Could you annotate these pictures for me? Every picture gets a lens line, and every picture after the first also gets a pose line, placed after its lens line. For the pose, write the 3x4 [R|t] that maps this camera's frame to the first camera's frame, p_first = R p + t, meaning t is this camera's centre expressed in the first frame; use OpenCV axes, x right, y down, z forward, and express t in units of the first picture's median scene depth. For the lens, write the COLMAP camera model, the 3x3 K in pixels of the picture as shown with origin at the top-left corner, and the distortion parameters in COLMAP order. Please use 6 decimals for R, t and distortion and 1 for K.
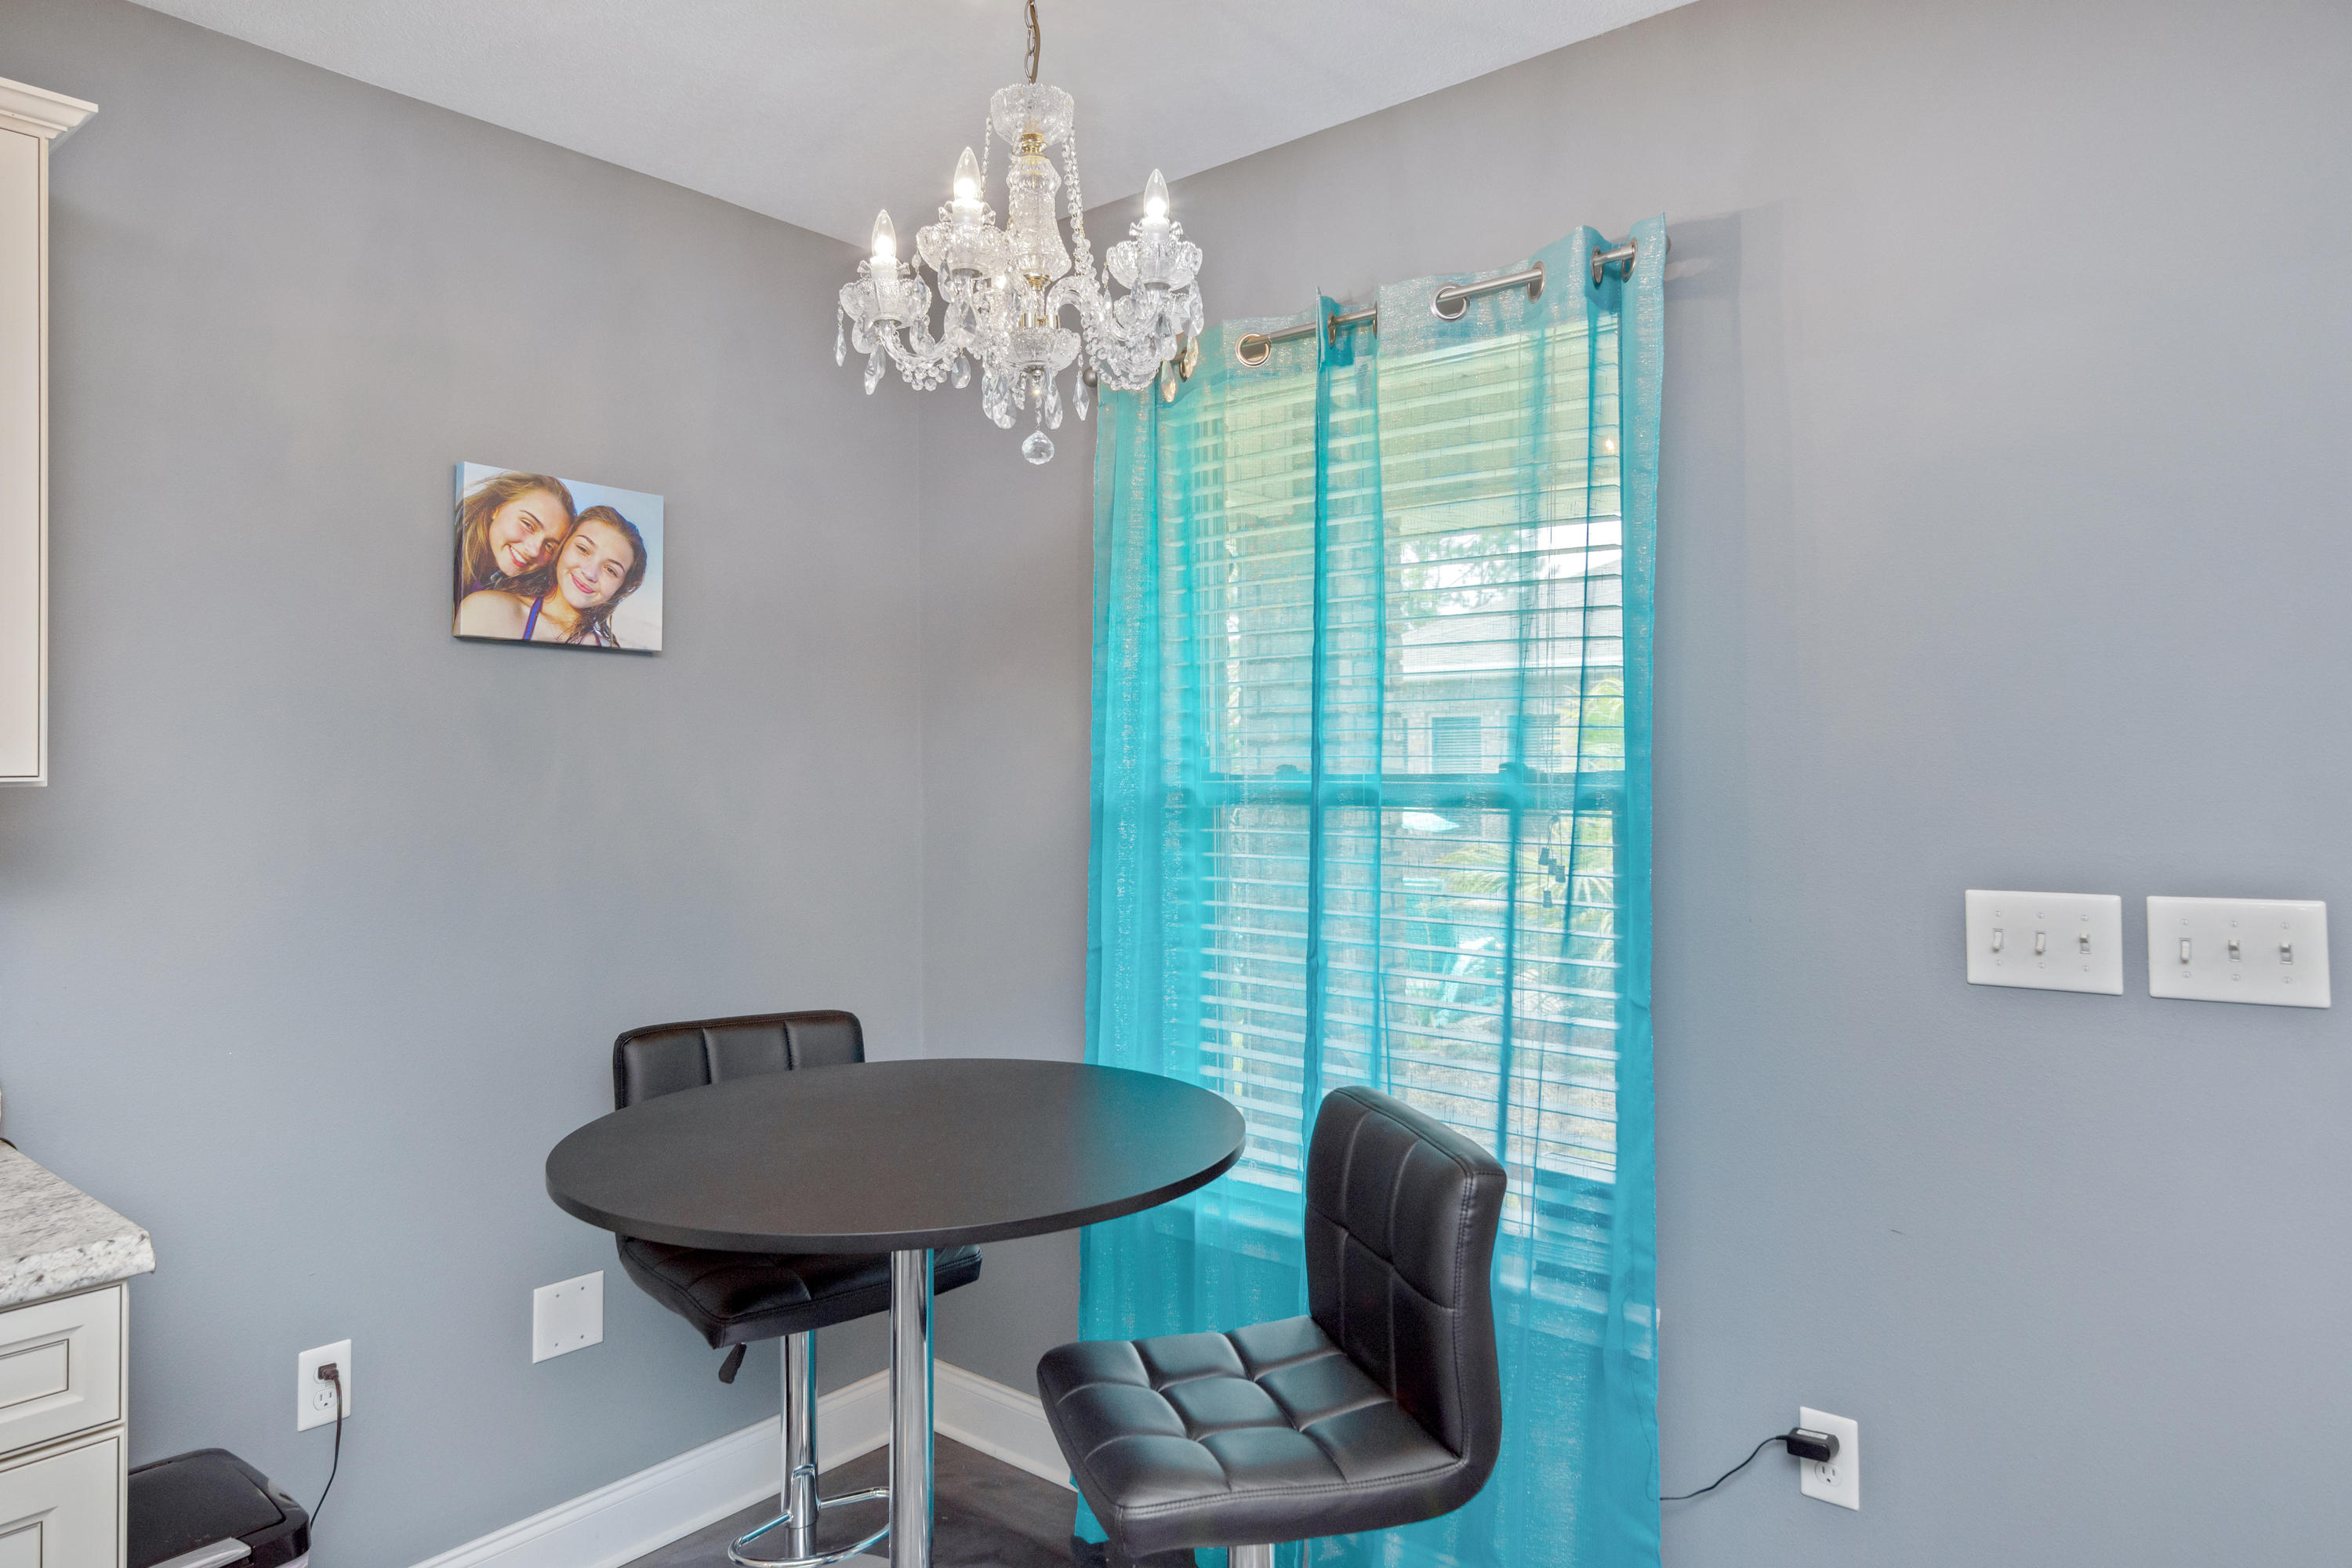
lens RADIAL K [[1415.7, 0, 1175.0], [0, 1415.7, 757.4], [0, 0, 1]] dist [0.001215, -0.003249]
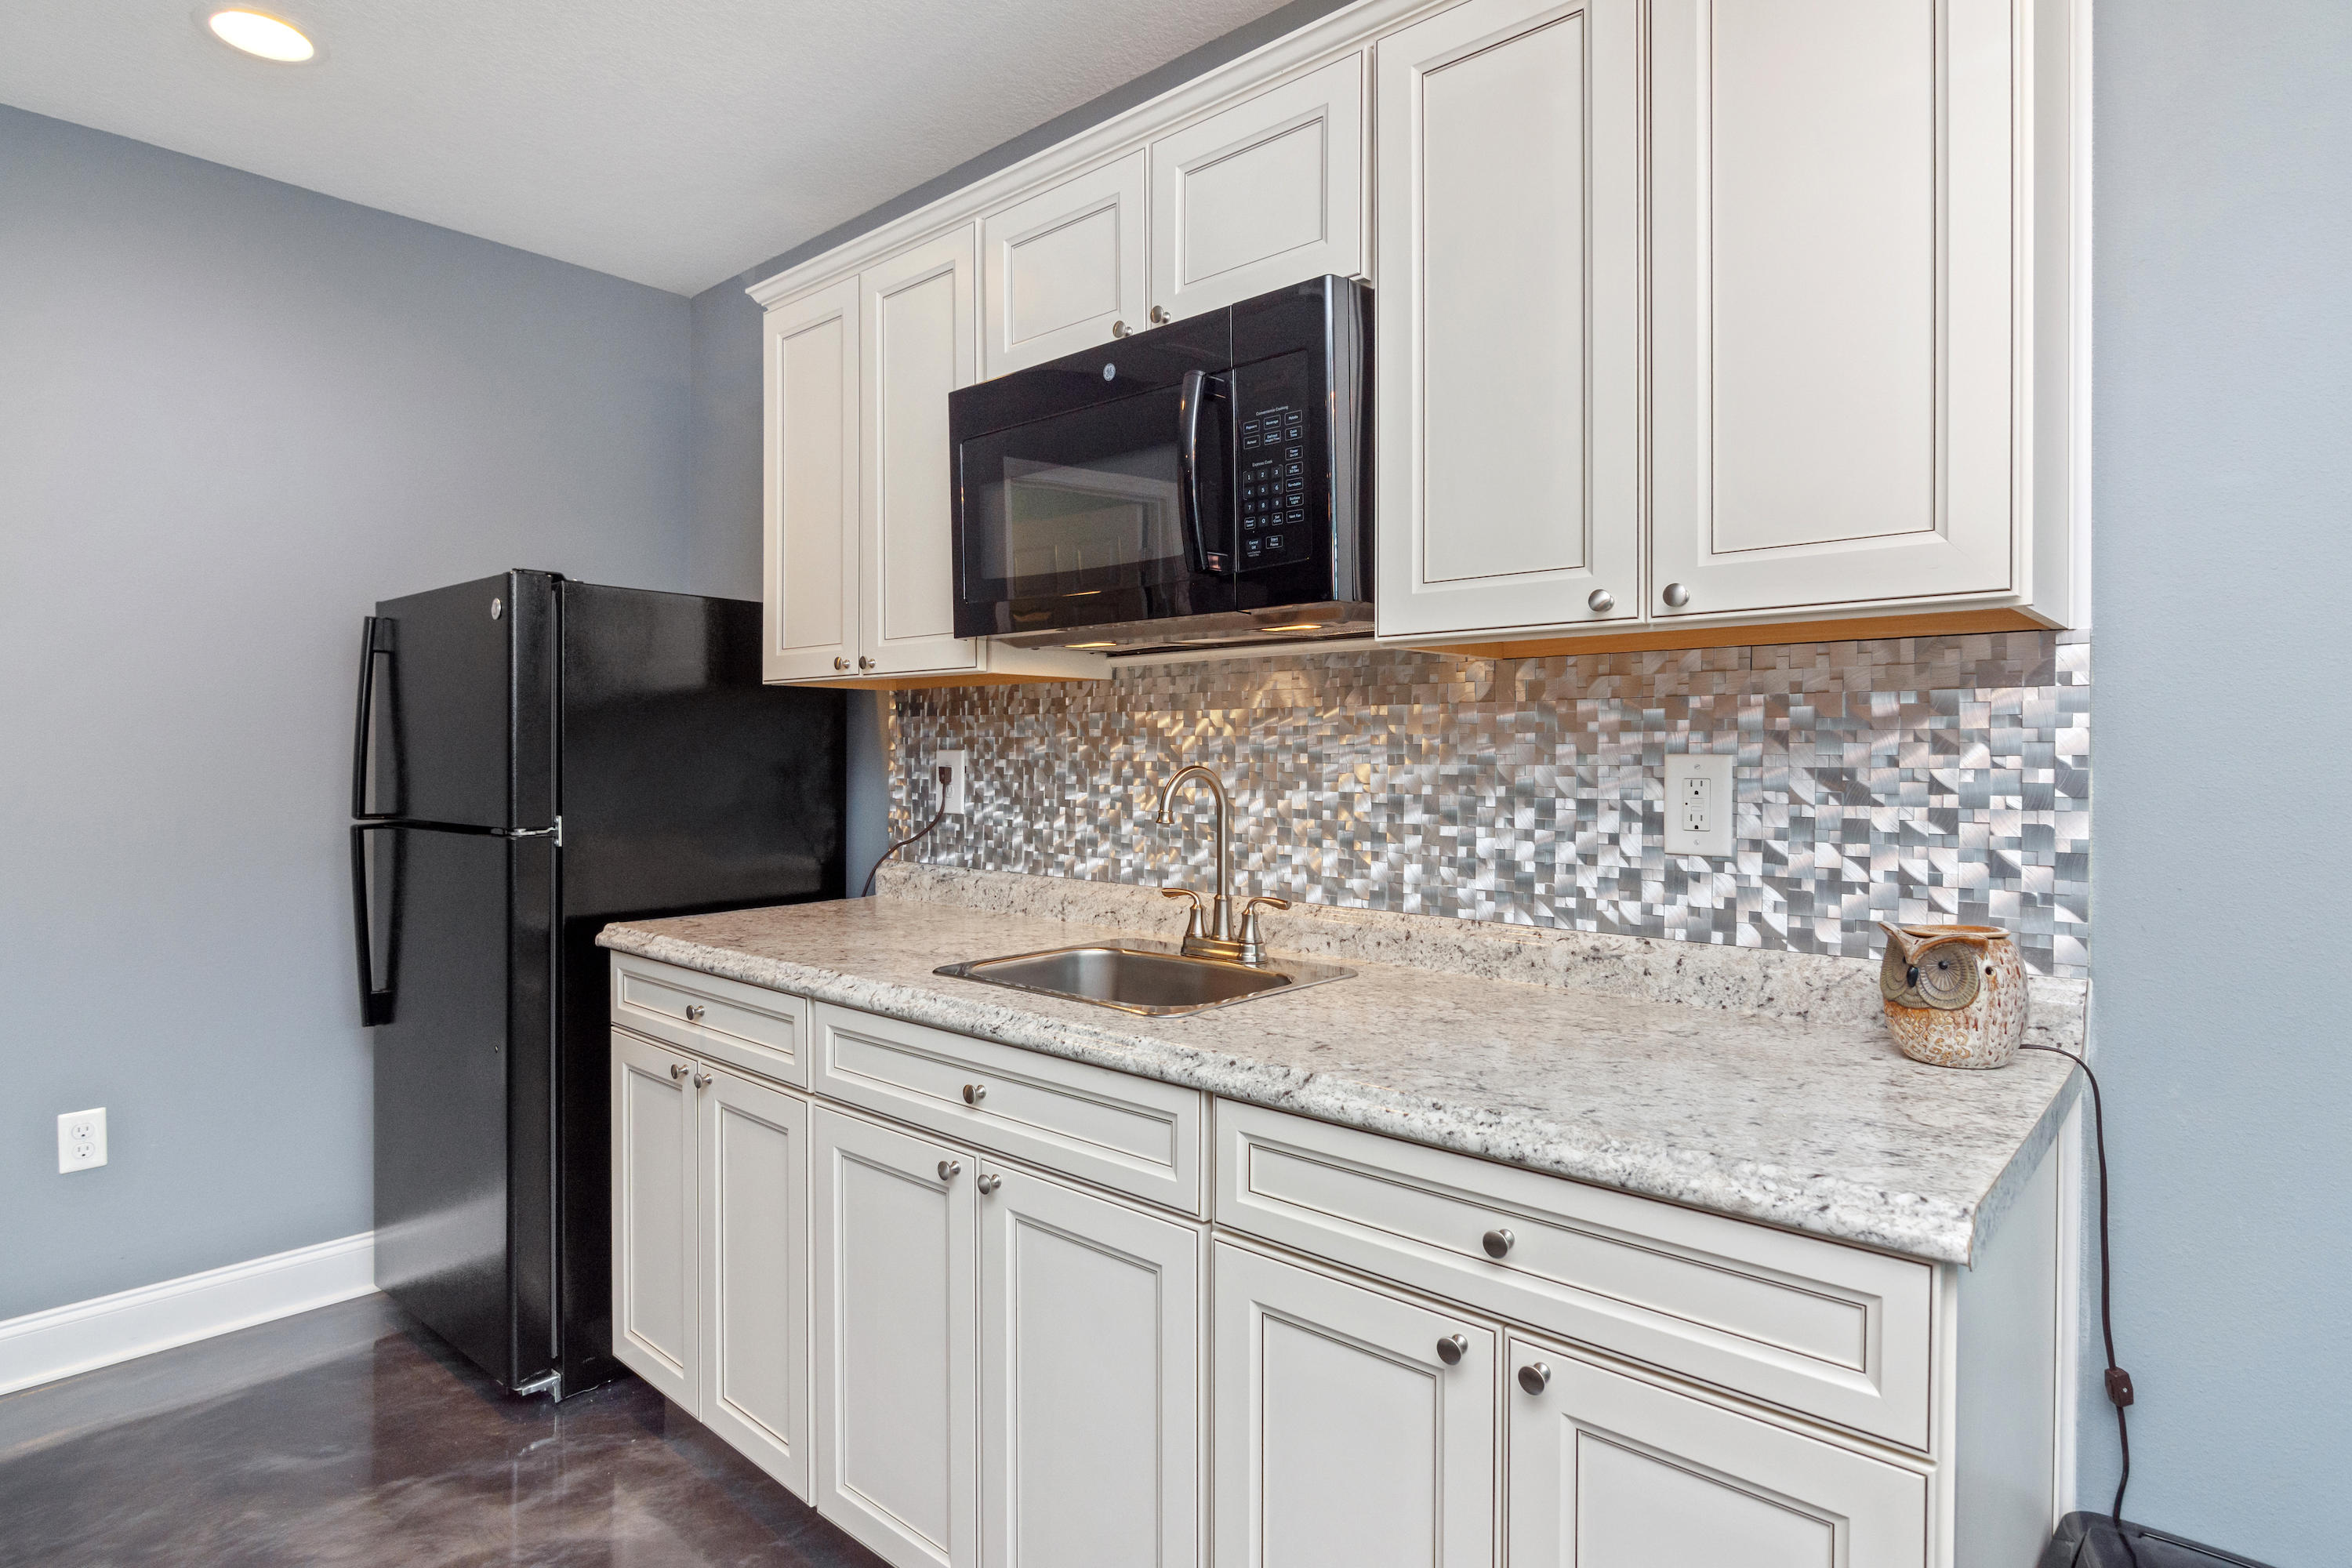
lens RADIAL K [[1295.0, 0, 1120.4], [0, 1295.0, 753.2], [0, 0, 1]] dist [0.003598, 0.000276]
pose [[-0.052485, -0.002513, -0.998619, -0.048881], [-0.000743, 0.999997, -0.002477, 0.073843], [0.998621, 0.000612, -0.052486, 0.388833]]
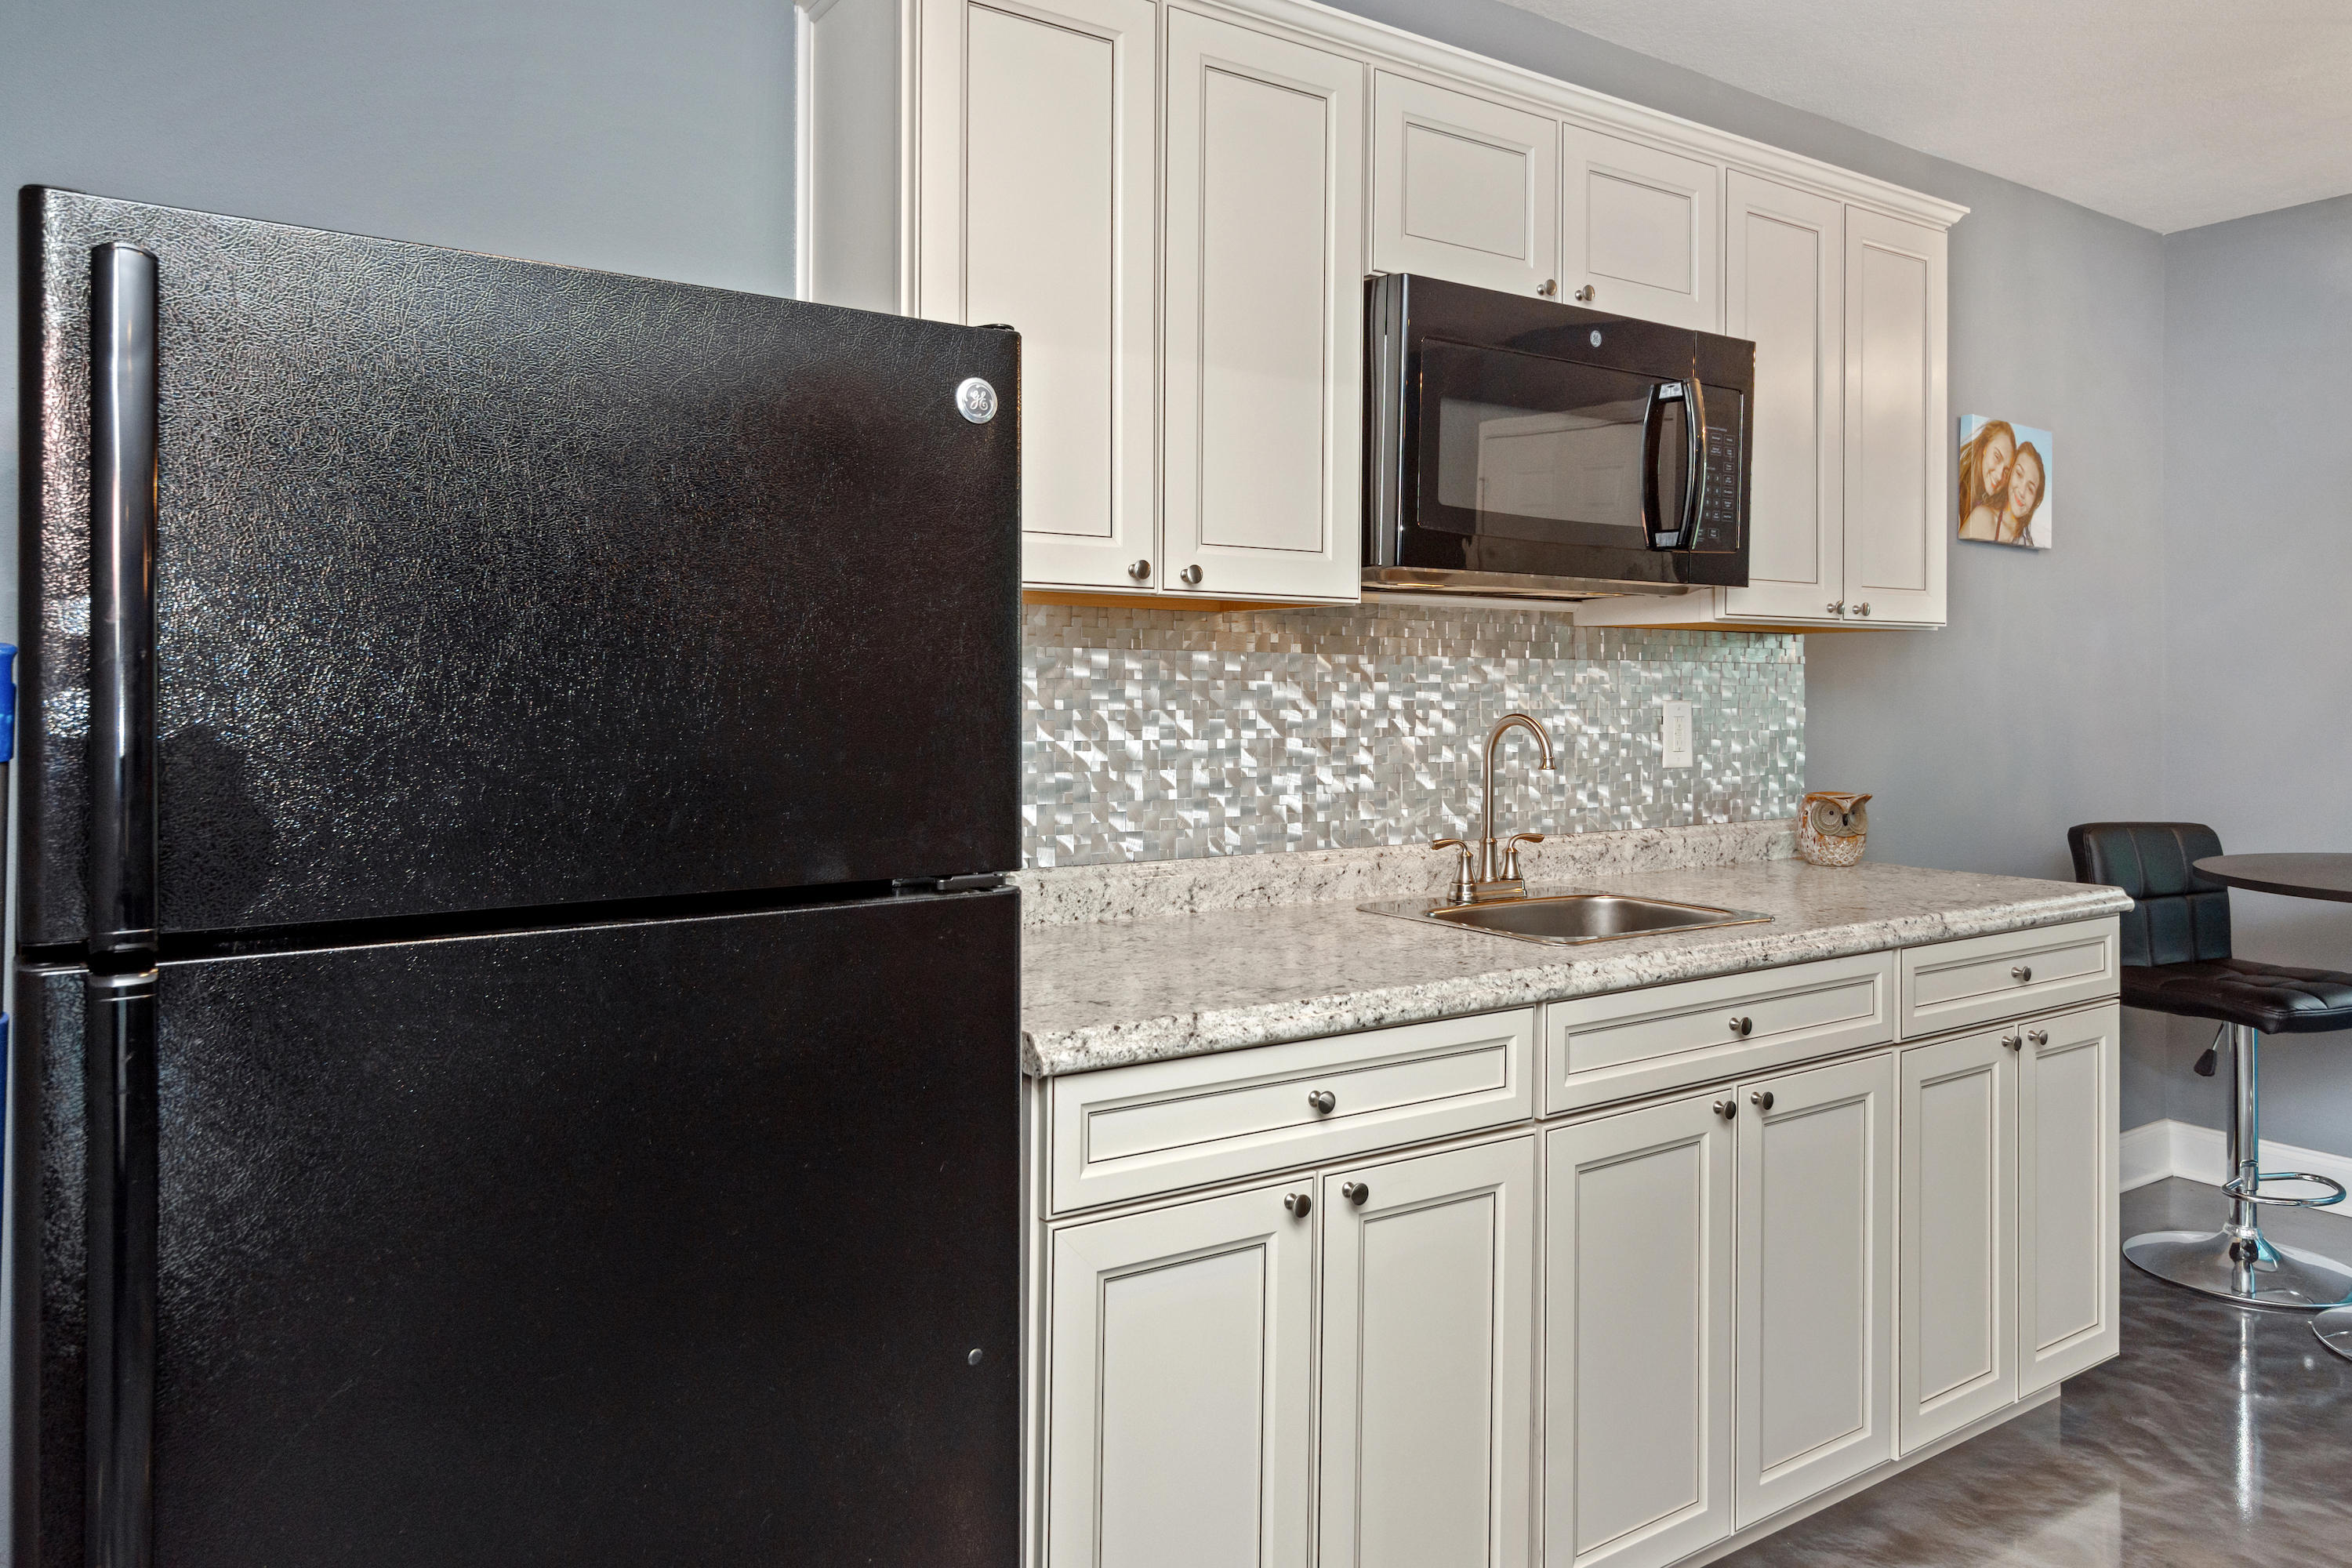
lens RADIAL K [[1564.3, 0, 1247.8], [0, 1564.3, 688.3], [0, 0, 1]] dist [-0.000798, -0.000640]
pose [[0.967976, 0.000145, -0.251042, -0.787718], [-0.000871, 0.999996, -0.002779, 0.065332], [0.251040, 0.002908, 0.967972, -0.660041]]
